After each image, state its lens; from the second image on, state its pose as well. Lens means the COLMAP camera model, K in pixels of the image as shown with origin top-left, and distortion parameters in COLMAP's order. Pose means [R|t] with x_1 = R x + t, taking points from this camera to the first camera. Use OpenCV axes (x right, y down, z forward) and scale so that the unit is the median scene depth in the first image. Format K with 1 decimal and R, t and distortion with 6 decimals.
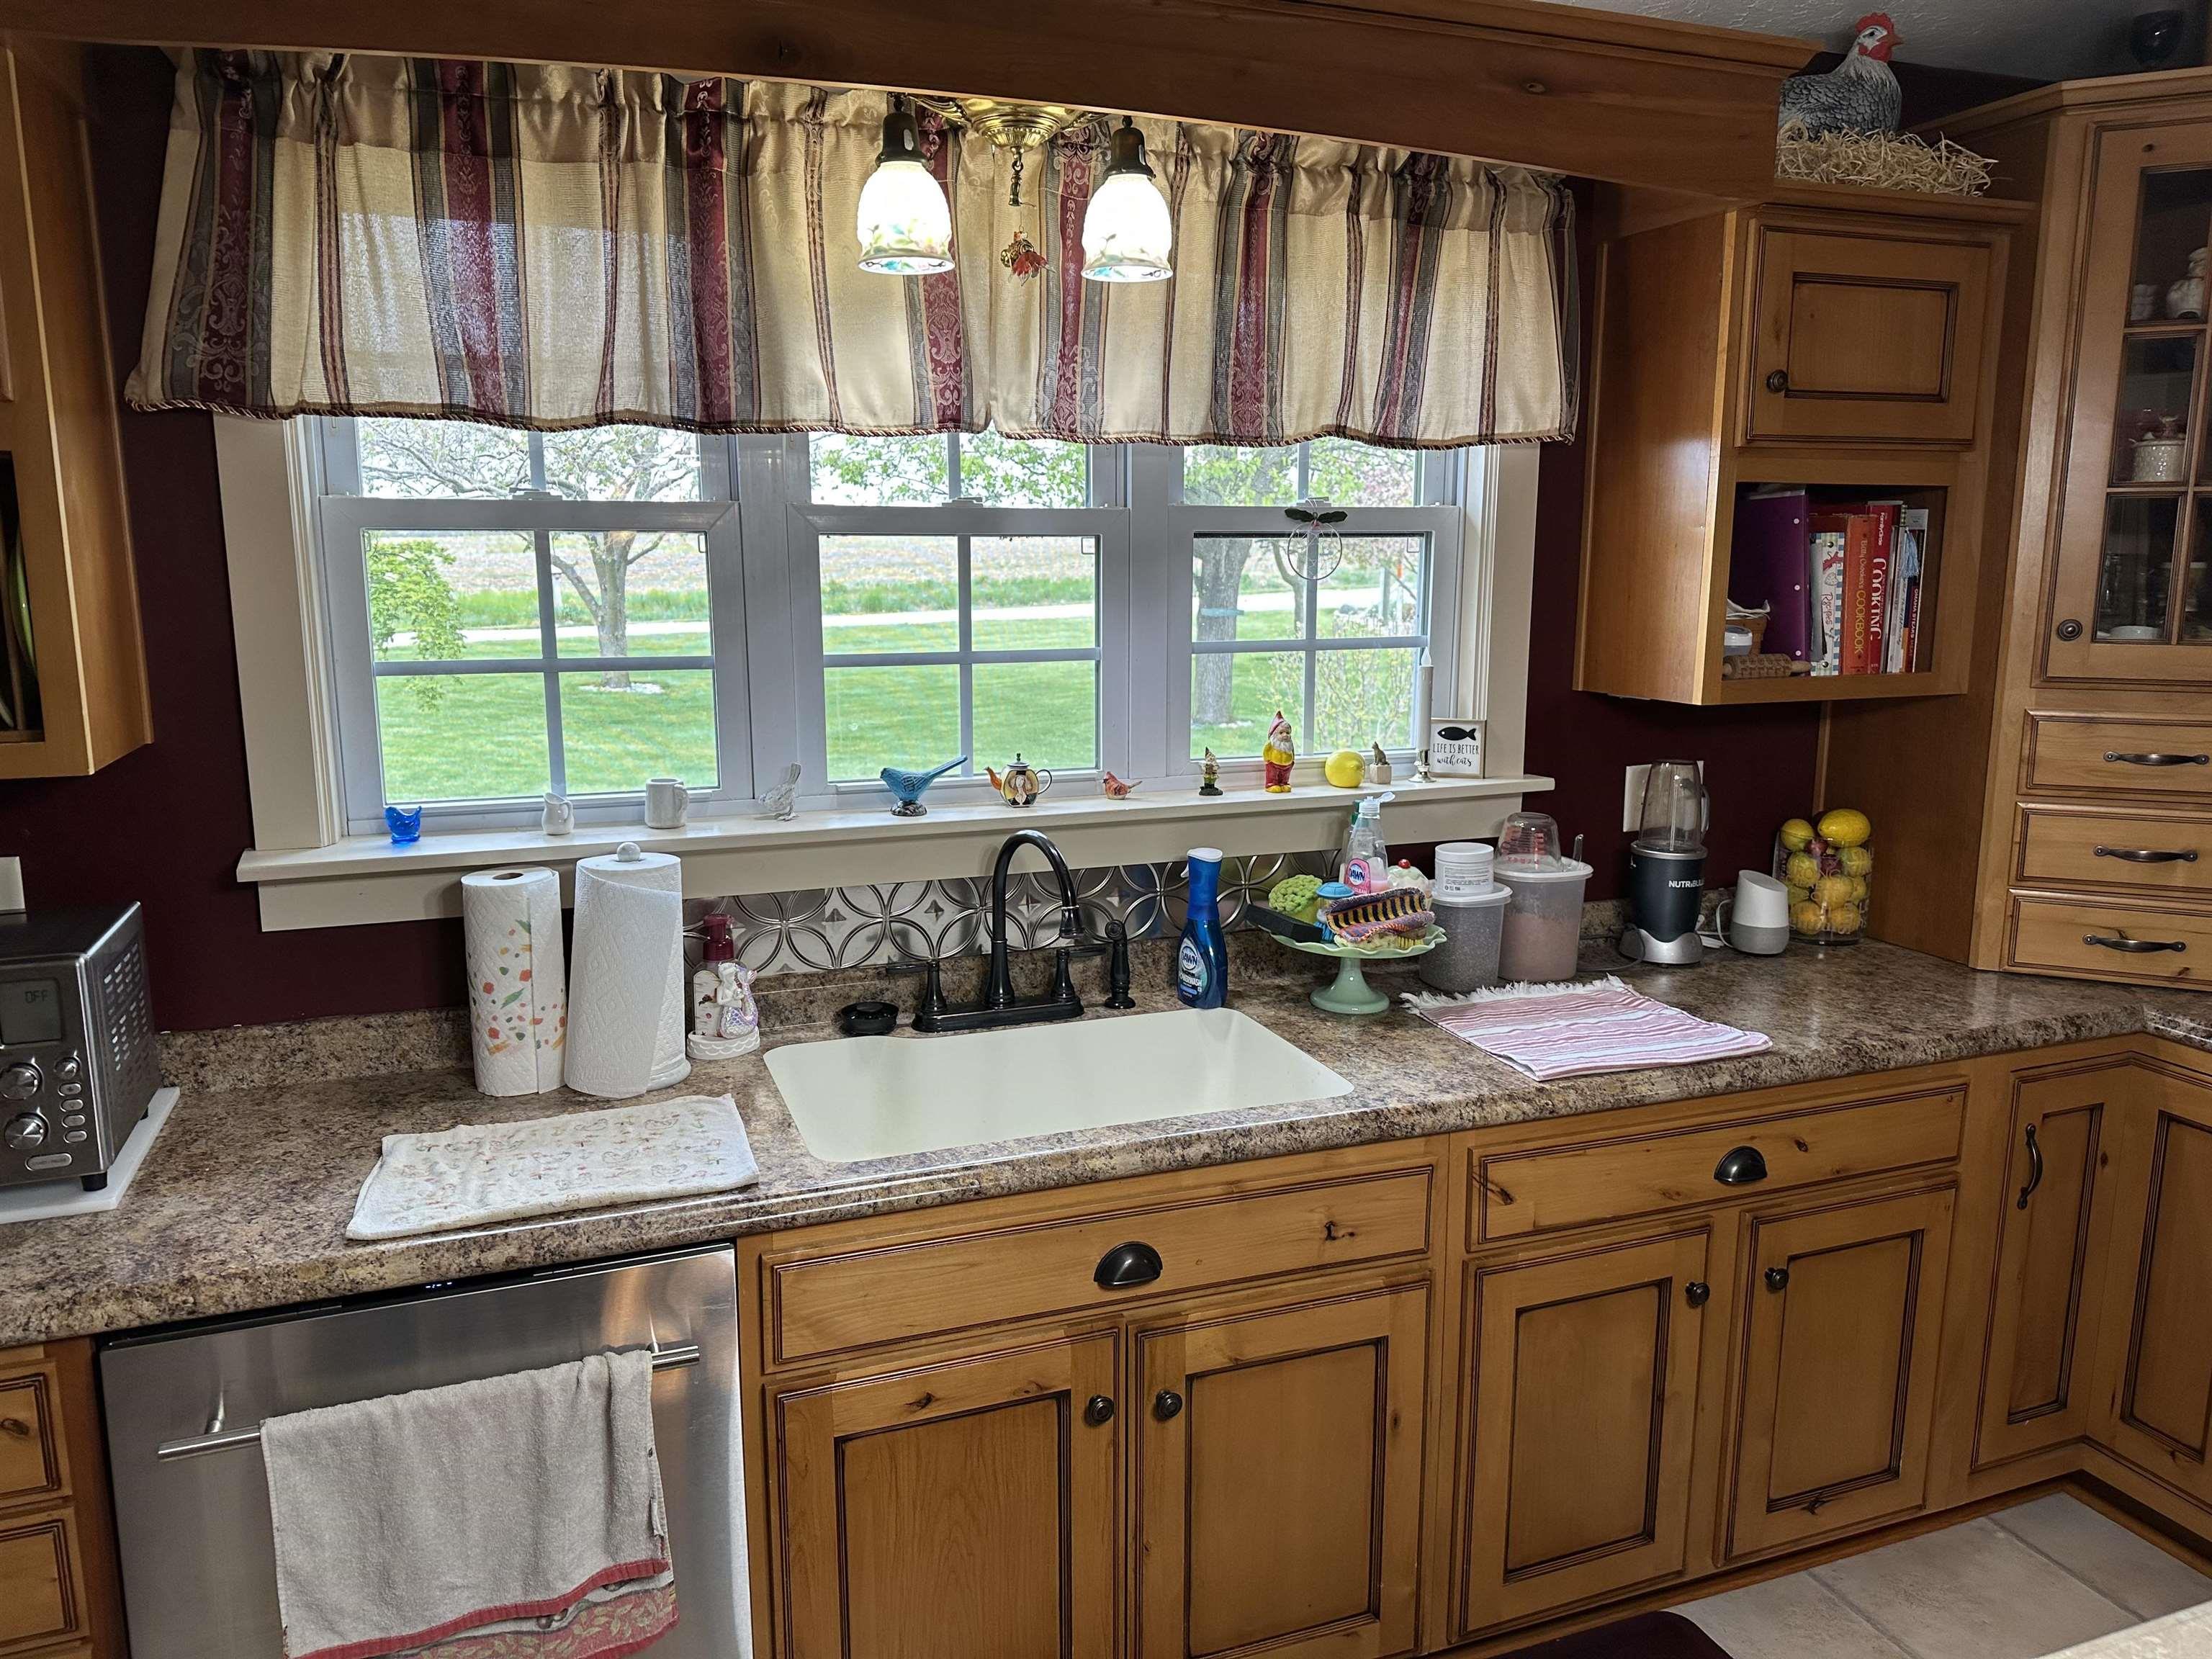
lens RADIAL K [[1563.7, 0, 1113.8], [0, 1563.7, 821.1], [0, 0, 1]] dist [0.037639, -0.038853]
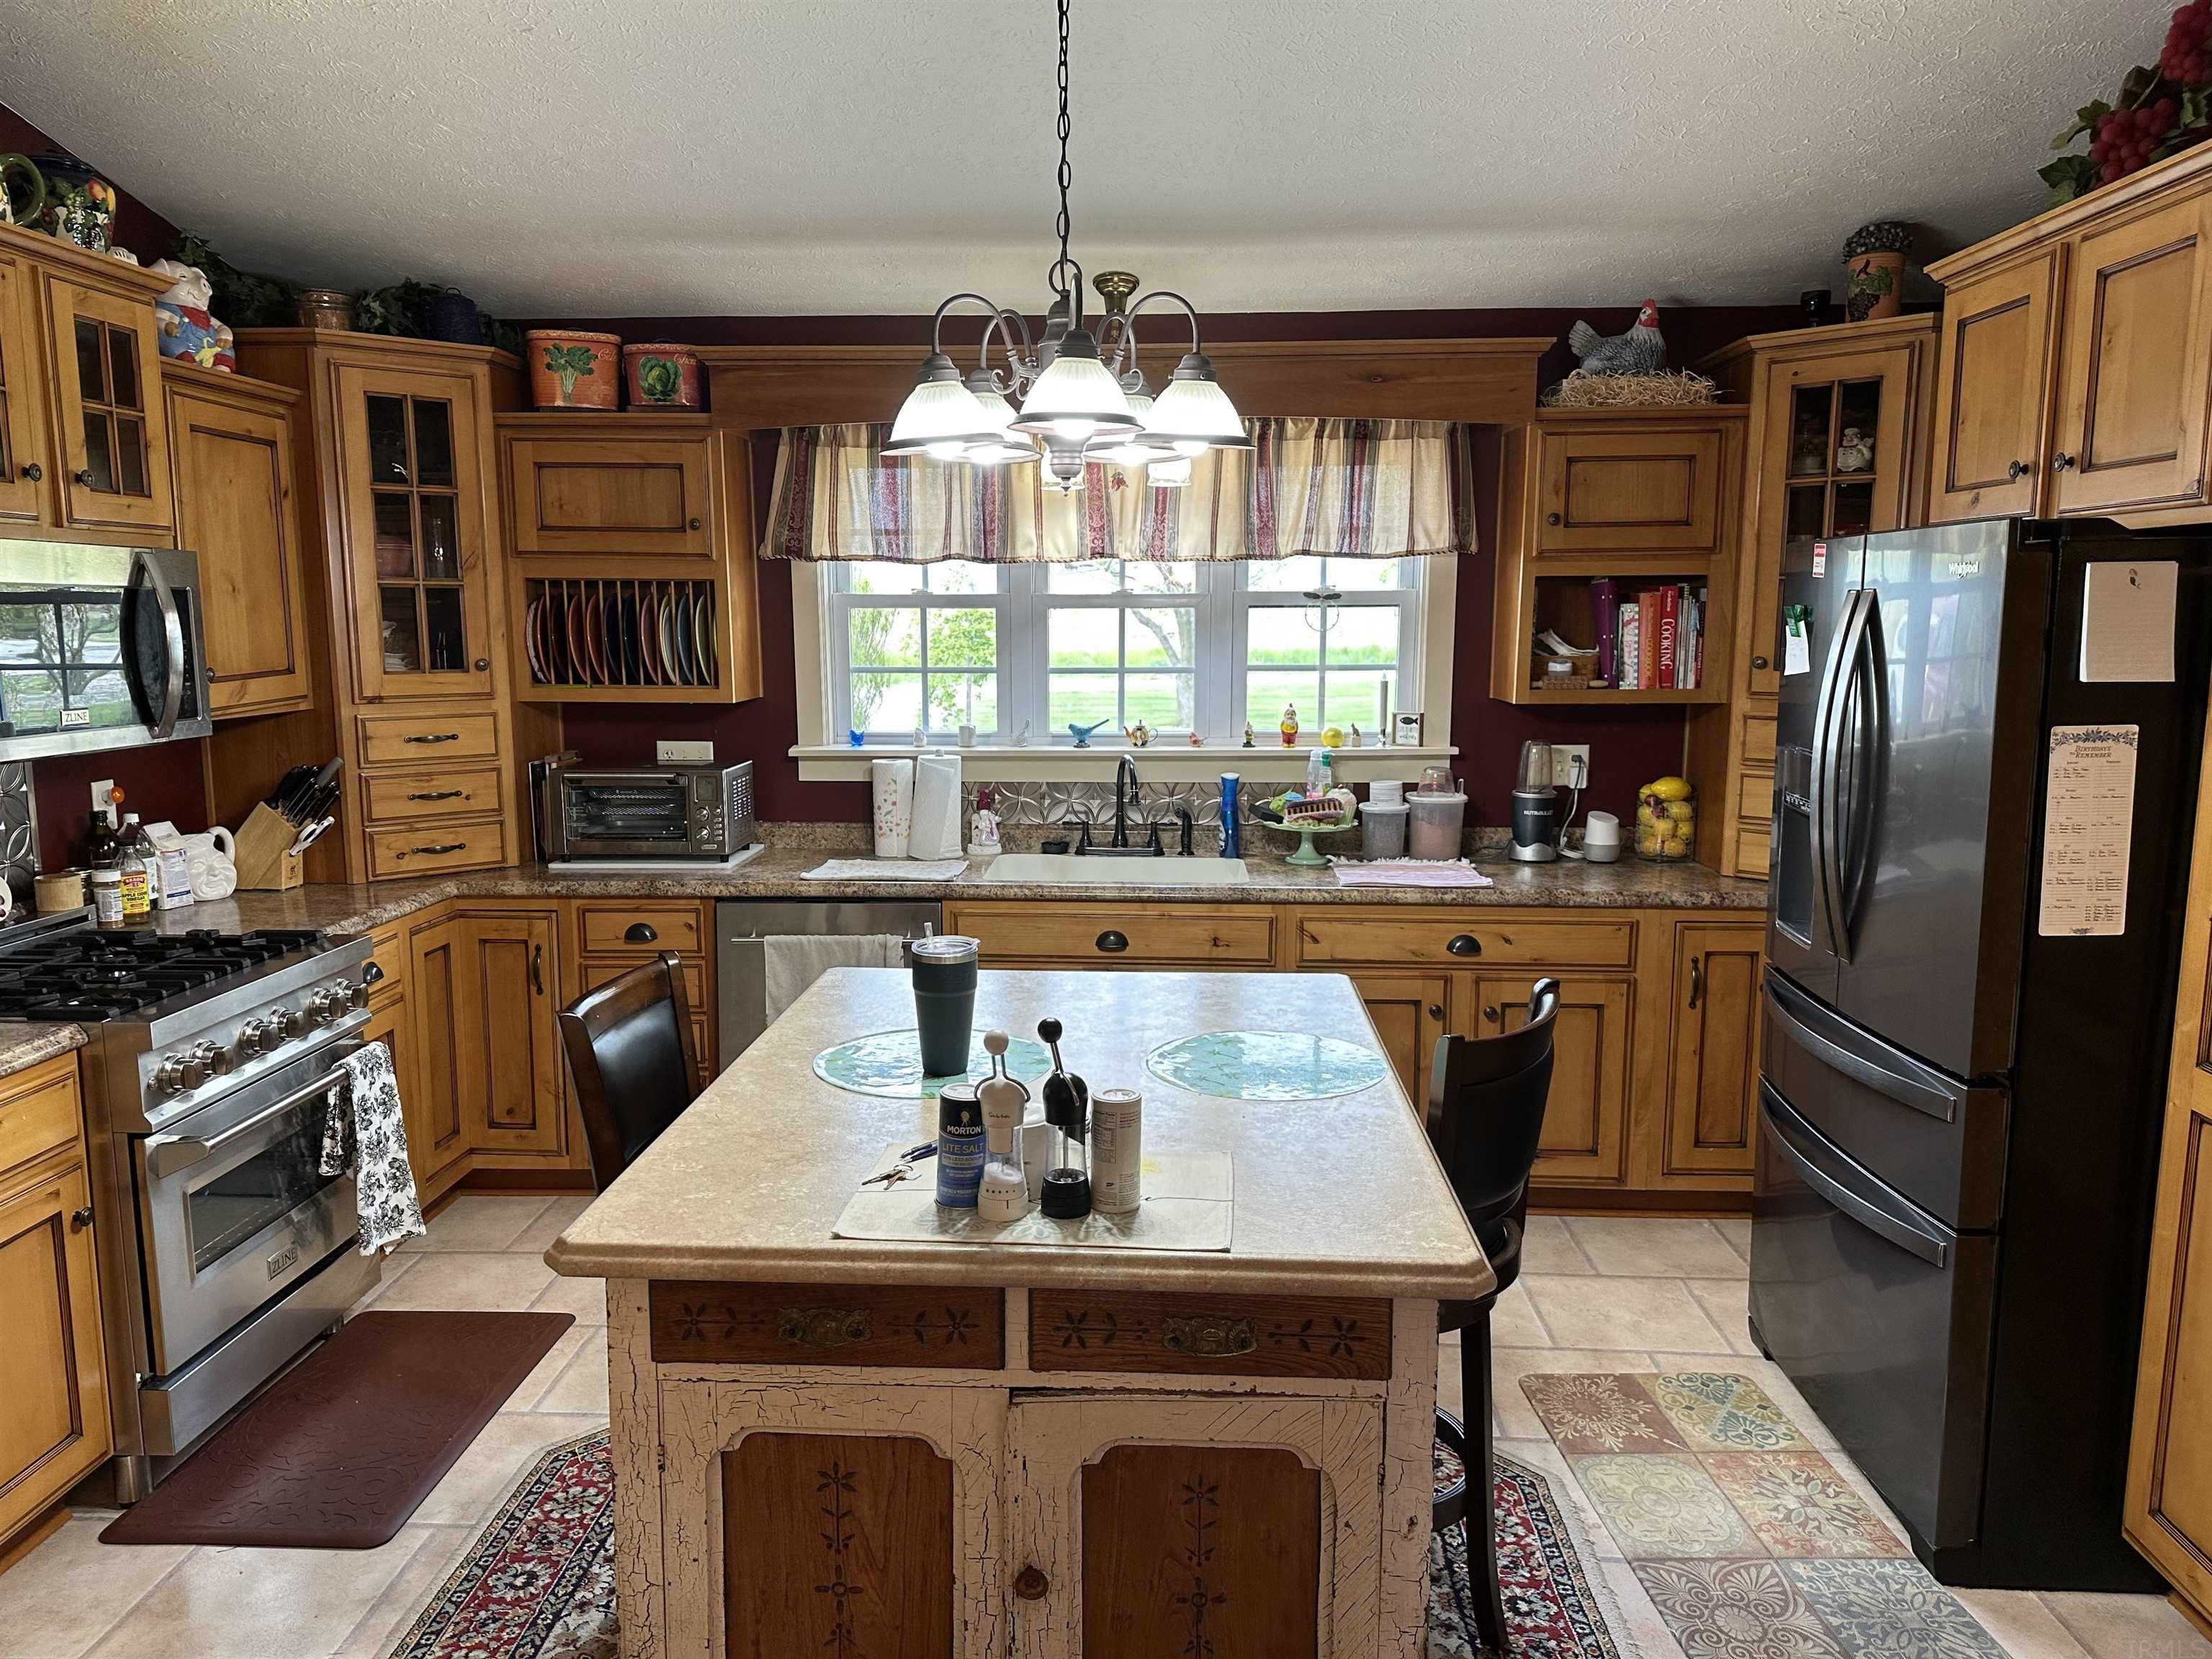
lens RADIAL K [[1538.5, 0, 1102.5], [0, 1538.5, 840.1], [0, 0, 1]] dist [0.105781, -0.153284]
pose [[0.919512, 0.057191, -0.388880, 0.693806], [-0.065461, 0.997823, -0.008039, 0.134227], [0.387573, 0.032848, 0.921253, -0.838976]]
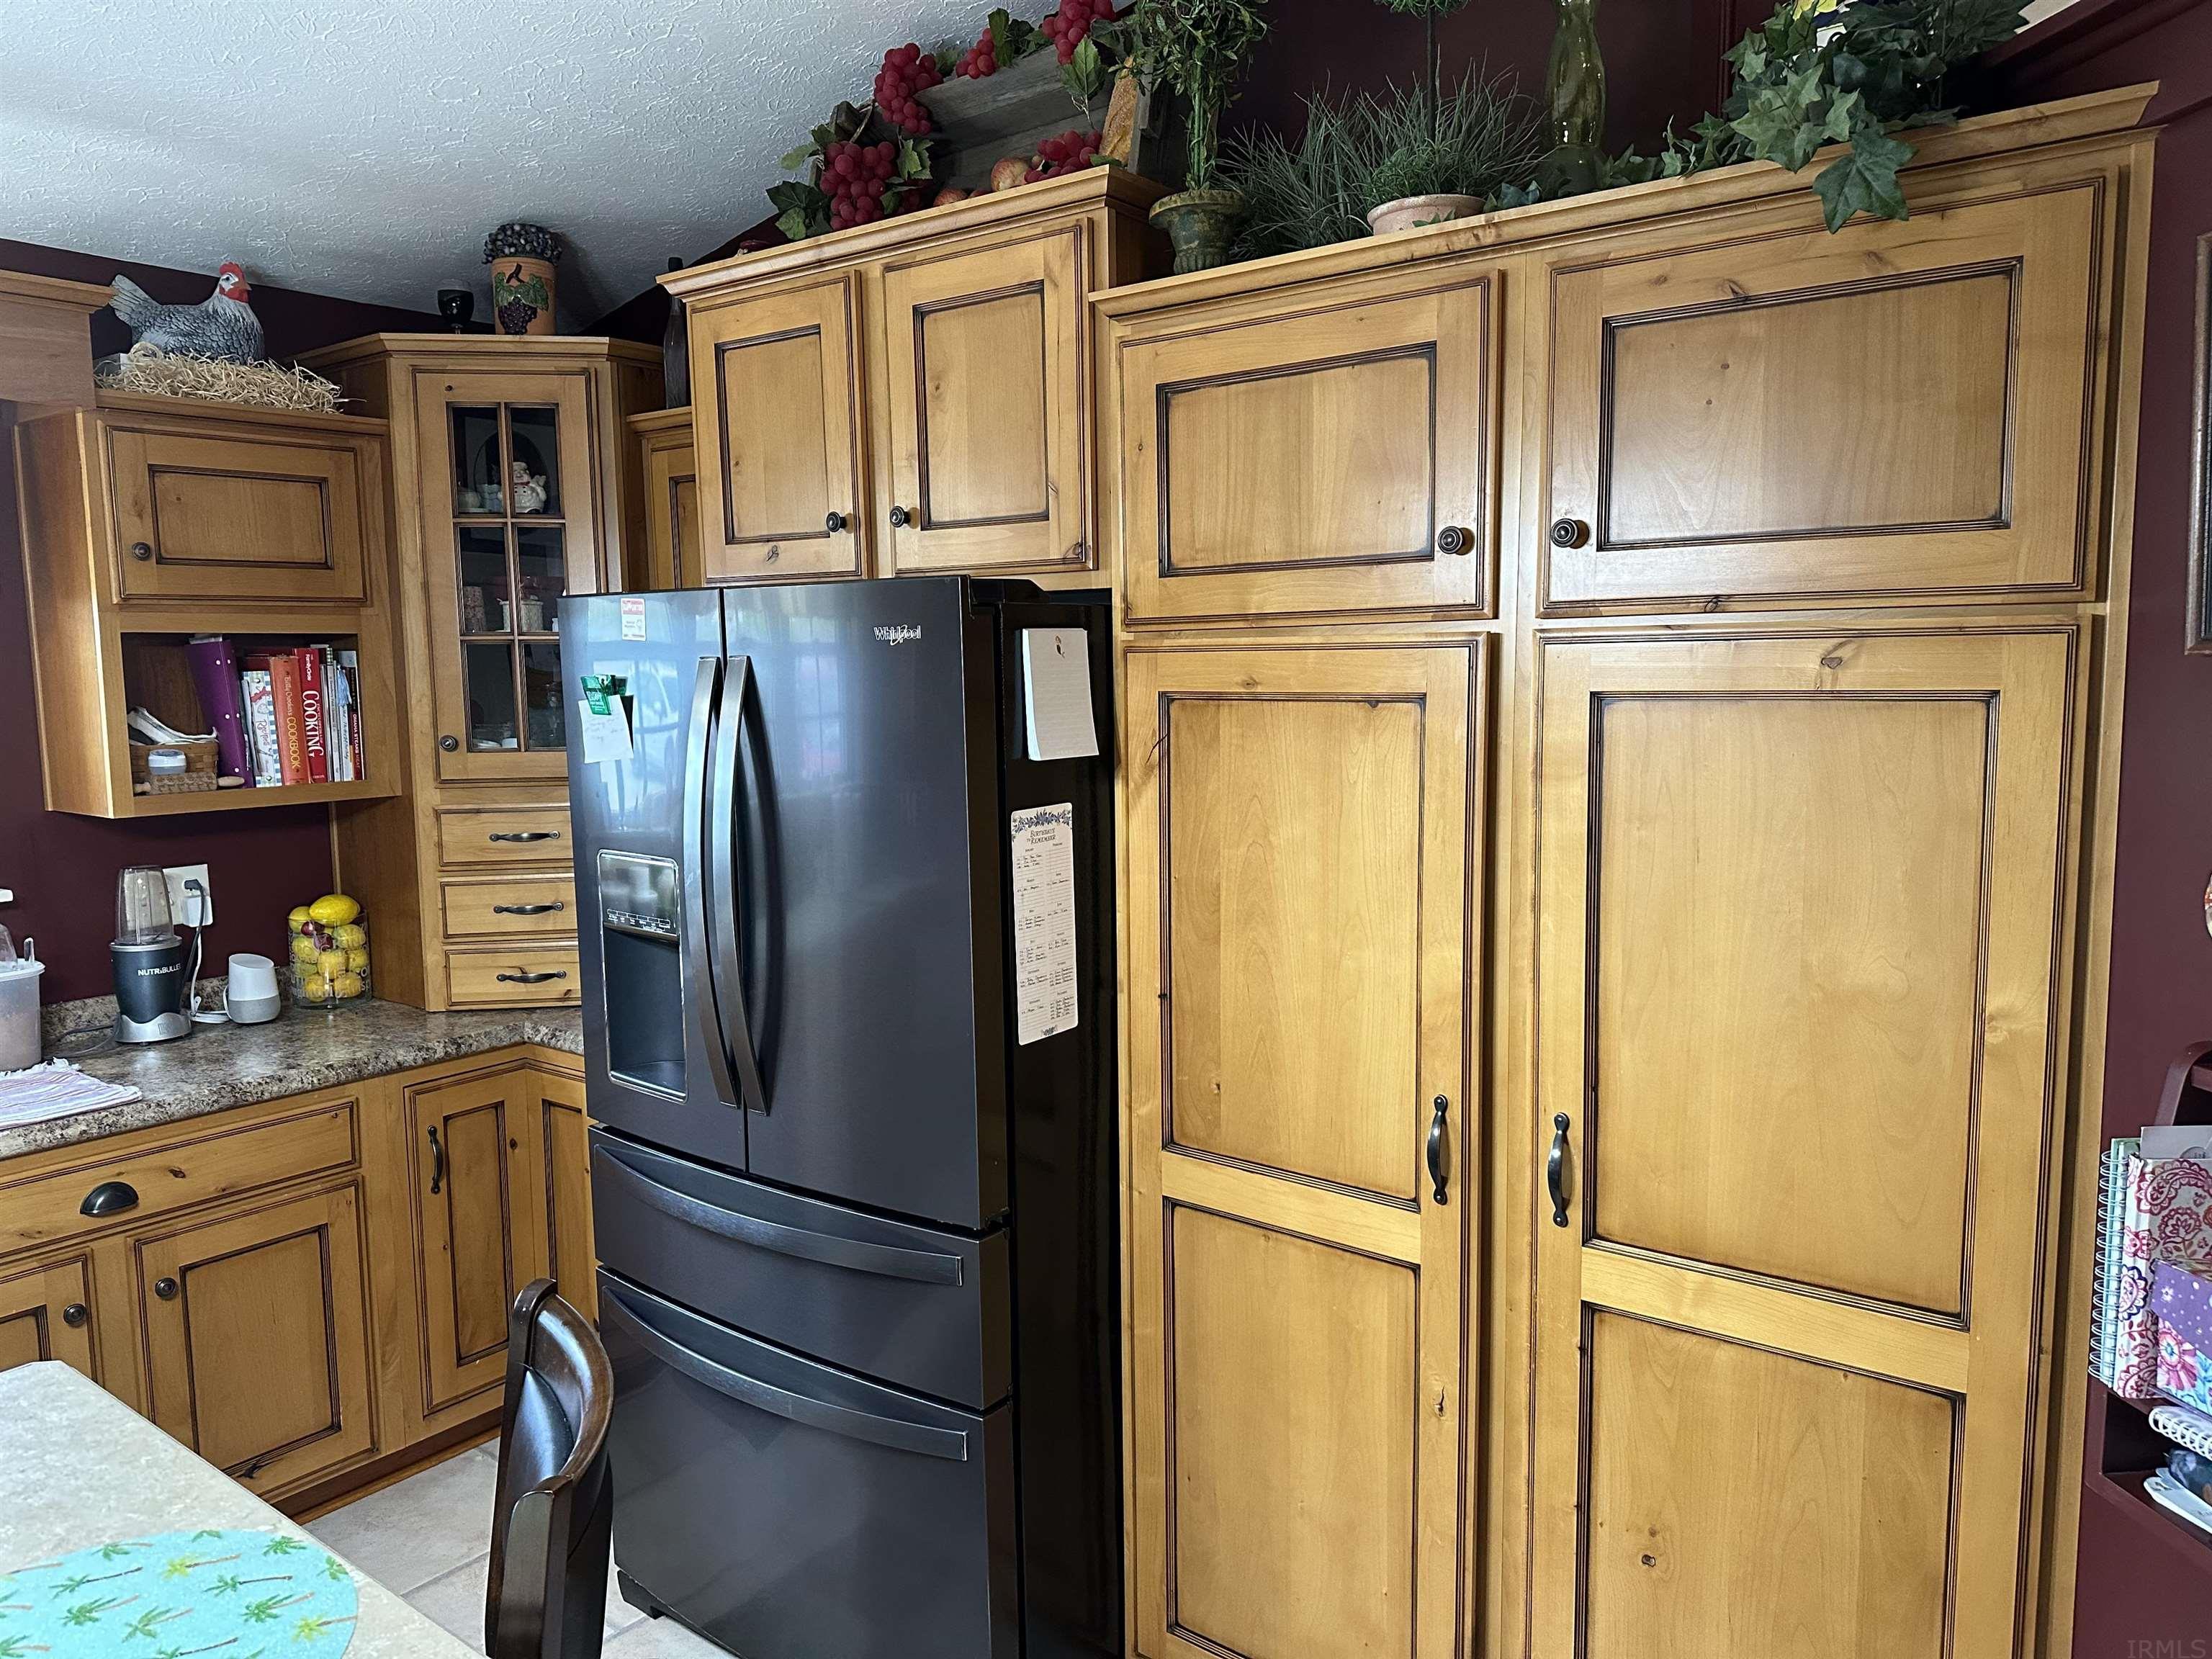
lens RADIAL K [[1565.9, 0, 1091.9], [0, 1565.9, 832.2], [0, 0, 1]] dist [0.032921, -0.040258]
pose [[0.849202, -0.069427, 0.523485, 0.415175], [0.100376, 0.994468, -0.030941, 0.051265], [-0.518441, 0.078821, 0.851473, -0.428384]]
